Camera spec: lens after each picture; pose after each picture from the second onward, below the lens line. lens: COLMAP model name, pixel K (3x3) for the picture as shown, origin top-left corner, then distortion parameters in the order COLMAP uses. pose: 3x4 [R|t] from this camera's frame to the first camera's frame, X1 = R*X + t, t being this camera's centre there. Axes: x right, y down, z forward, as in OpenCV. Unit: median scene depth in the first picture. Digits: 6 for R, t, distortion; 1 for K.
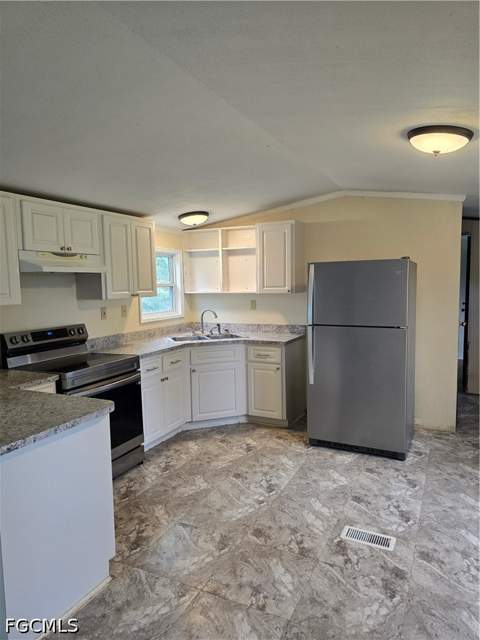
lens RADIAL K [[440.9, 0, 256.2], [0, 440.9, 318.0], [0, 0, 1]] dist [0.058653, -0.002312]
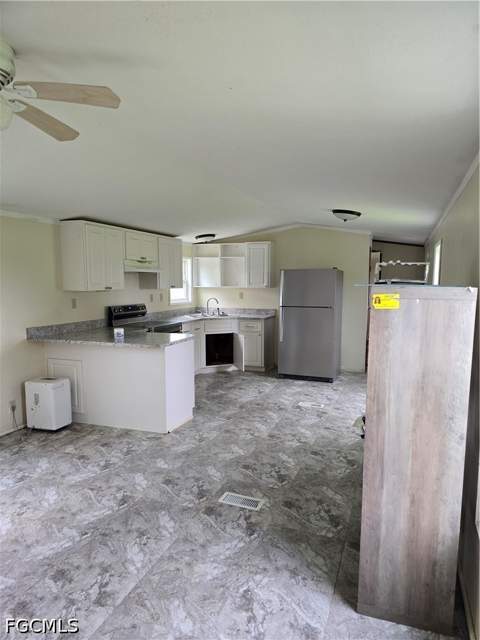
lens RADIAL K [[432.3, 0, 237.8], [0, 432.3, 339.3], [0, 0, 1]] dist [0.027217, -0.004235]
pose [[0.997712, 0.013280, 0.066284, -0.149605], [-0.016793, 0.998467, 0.052733, 0.056064], [-0.065482, -0.053726, 0.996406, -0.633925]]
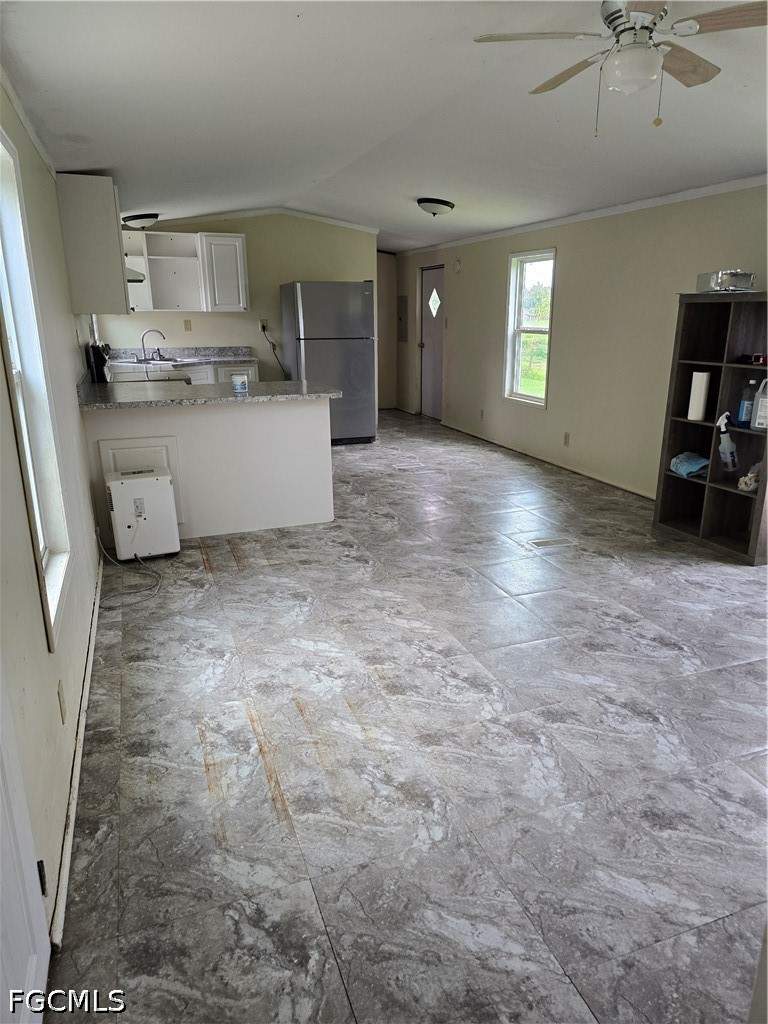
lens RADIAL K [[705.5, 0, 409.9], [0, 705.5, 508.8], [0, 0, 1]] dist [0.058653, -0.002312]
pose [[0.698666, -0.174405, 0.693865, -1.000549], [0.050268, 0.979403, 0.195560, 0.098617], [-0.713680, -0.101751, 0.693042, -0.495560]]
